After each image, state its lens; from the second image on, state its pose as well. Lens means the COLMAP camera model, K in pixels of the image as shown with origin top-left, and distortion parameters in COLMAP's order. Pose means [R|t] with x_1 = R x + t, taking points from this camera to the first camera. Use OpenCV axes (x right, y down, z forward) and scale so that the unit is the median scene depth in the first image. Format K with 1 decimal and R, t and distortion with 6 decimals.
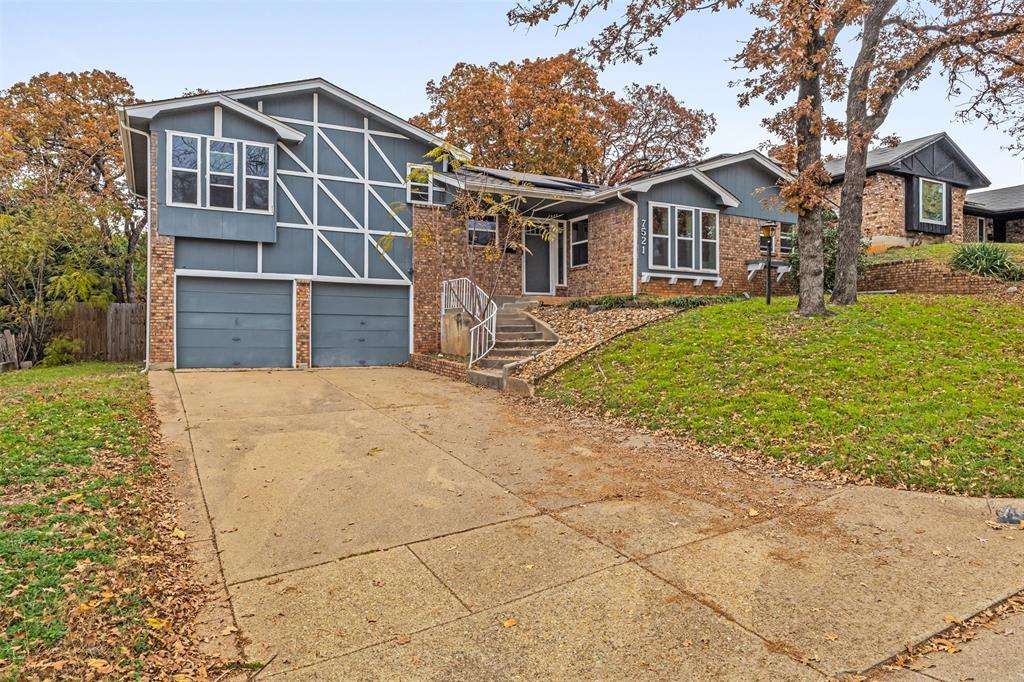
lens RADIAL K [[711.5, 0, 512.0], [0, 711.5, 341.0], [0, 0, 1]] dist [0.003689, 0.000989]
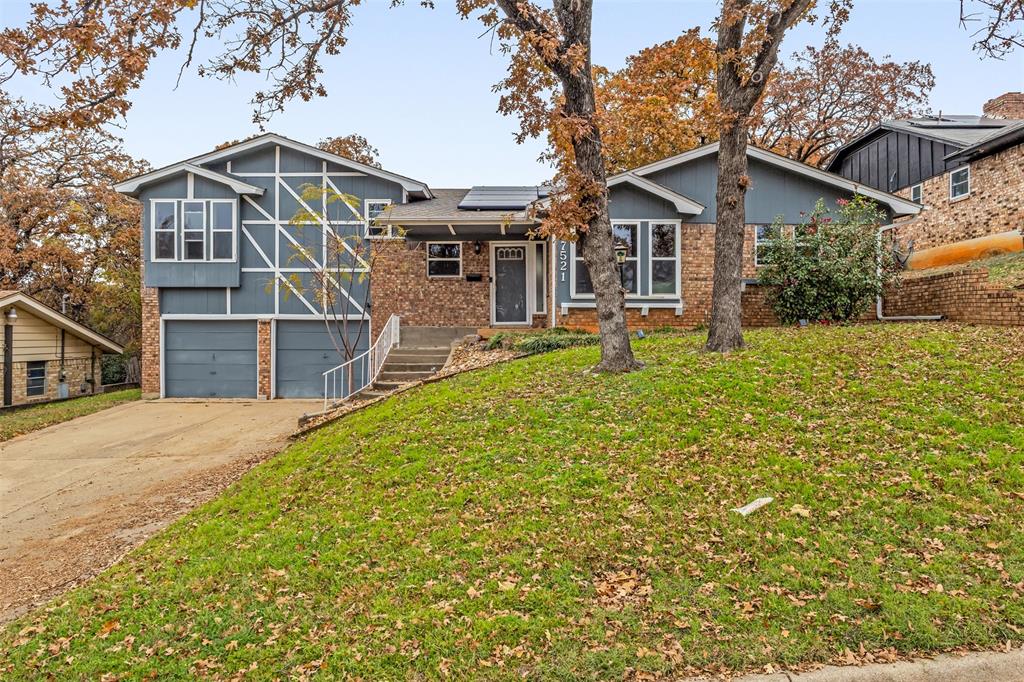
lens RADIAL K [[711.5, 0, 512.0], [0, 711.5, 341.0], [0, 0, 1]] dist [0.003689, 0.000989]
pose [[0.873566, 0.001603, -0.486703, 0.568738], [0.003221, 0.999954, 0.009074, -0.060289], [0.486695, -0.009495, 0.873521, 0.225946]]
